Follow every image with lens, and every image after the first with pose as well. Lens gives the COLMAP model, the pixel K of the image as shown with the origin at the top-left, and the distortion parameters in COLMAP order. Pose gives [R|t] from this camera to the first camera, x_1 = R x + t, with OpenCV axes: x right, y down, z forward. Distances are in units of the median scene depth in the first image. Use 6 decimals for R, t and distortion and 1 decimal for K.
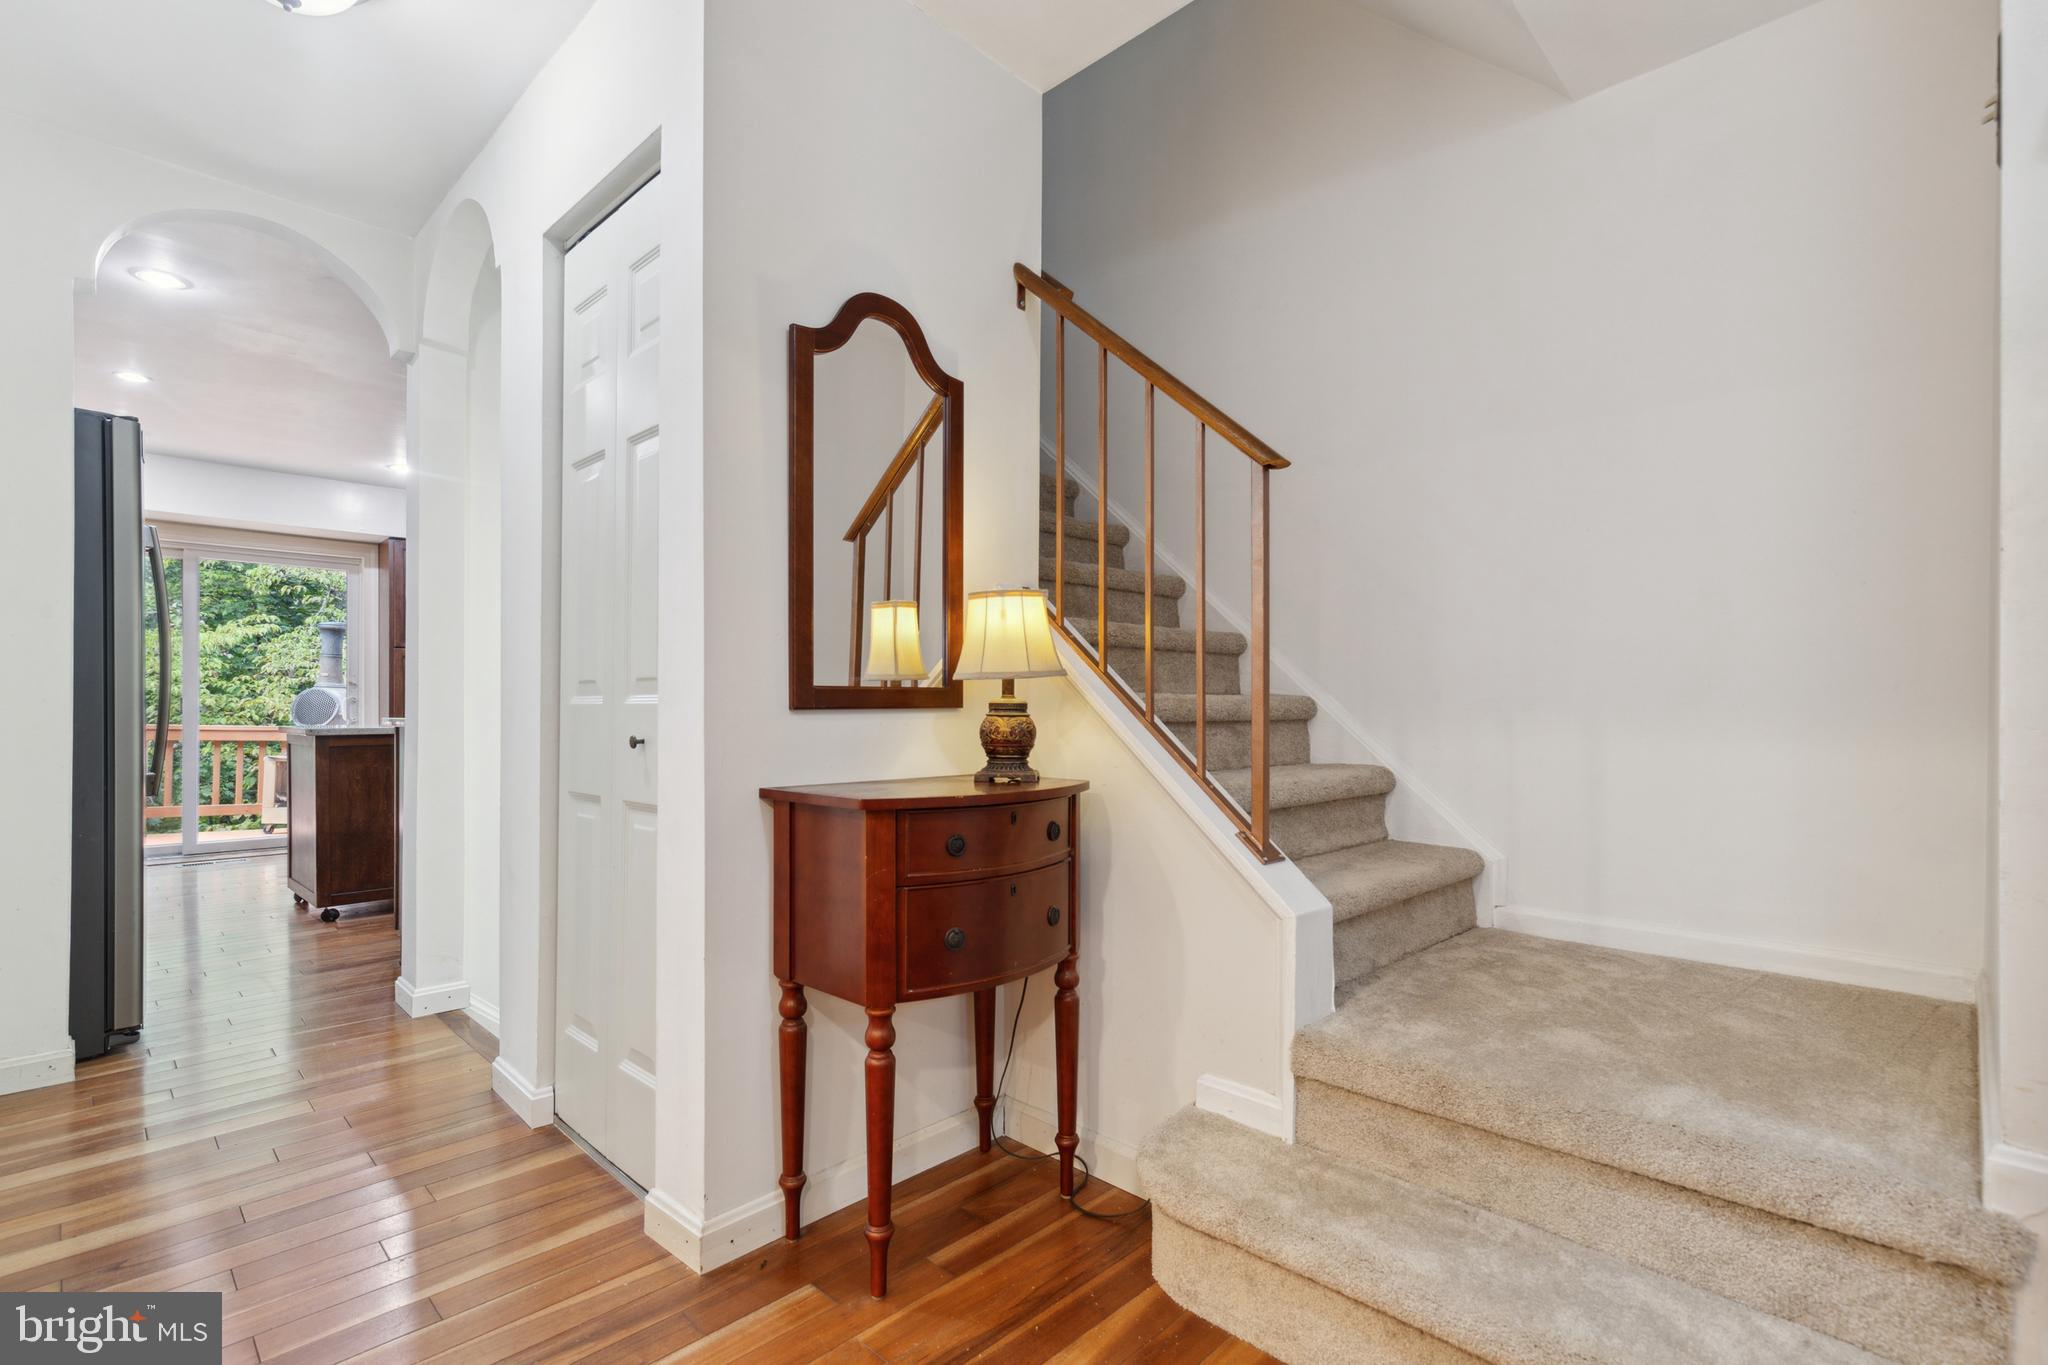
lens RADIAL K [[944.4, 0, 1013.7], [0, 944.4, 713.0], [0, 0, 1]] dist [0.013597, -0.000404]
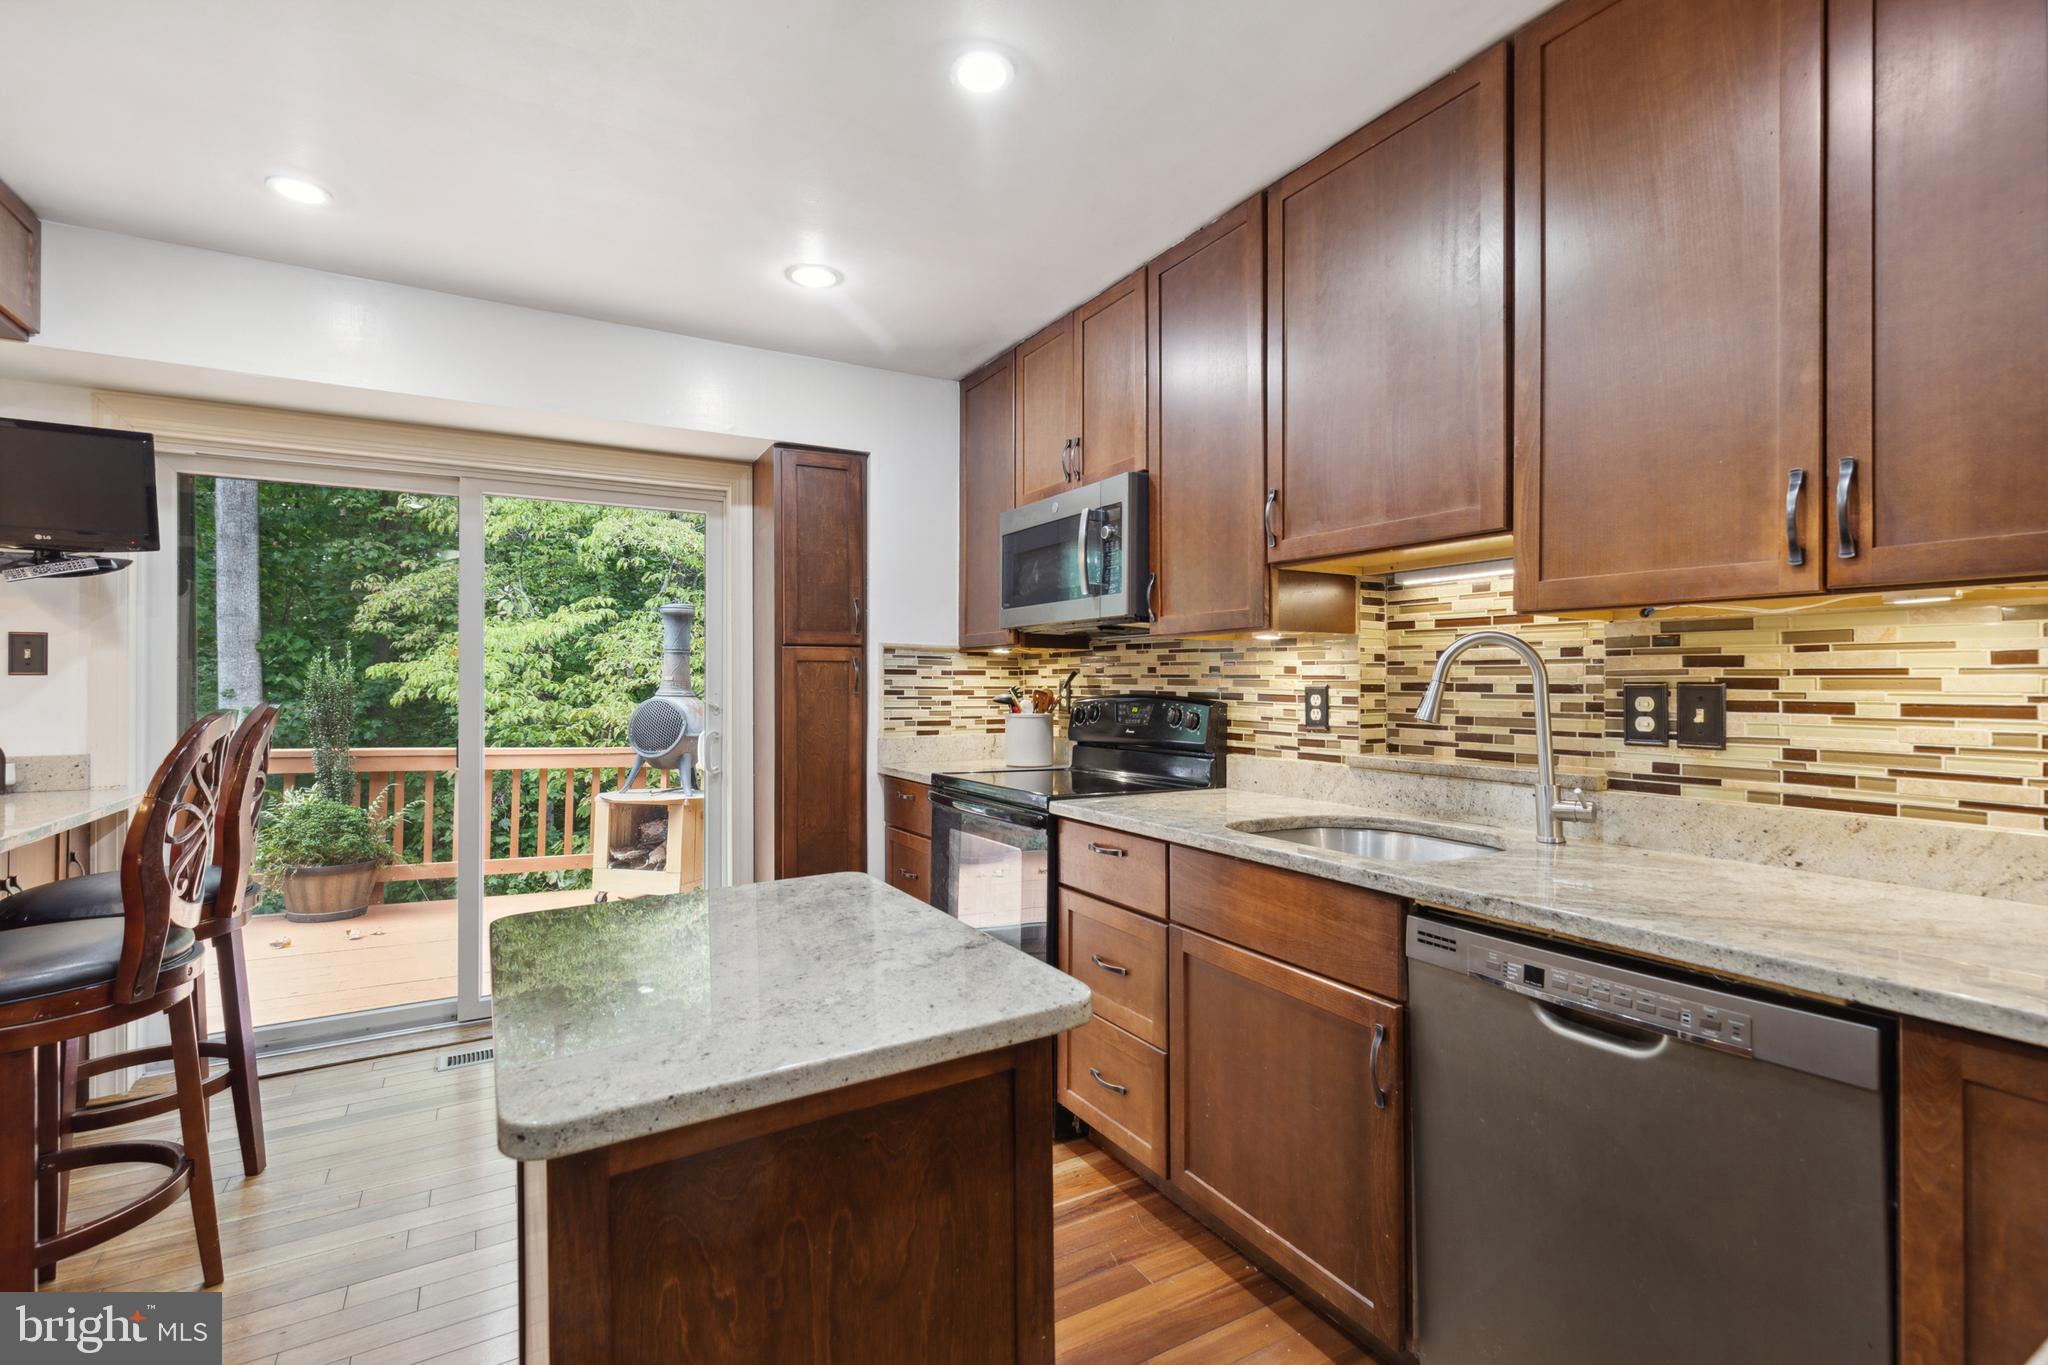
lens RADIAL K [[944.4, 0, 1022.6], [0, 944.4, 675.8], [0, 0, 1]] dist [0.013597, -0.000404]
pose [[0.965886, -0.007002, -0.258874, -0.264006], [0.005007, 0.999952, -0.008367, -0.031944], [0.258920, 0.006785, 0.965875, 0.355934]]
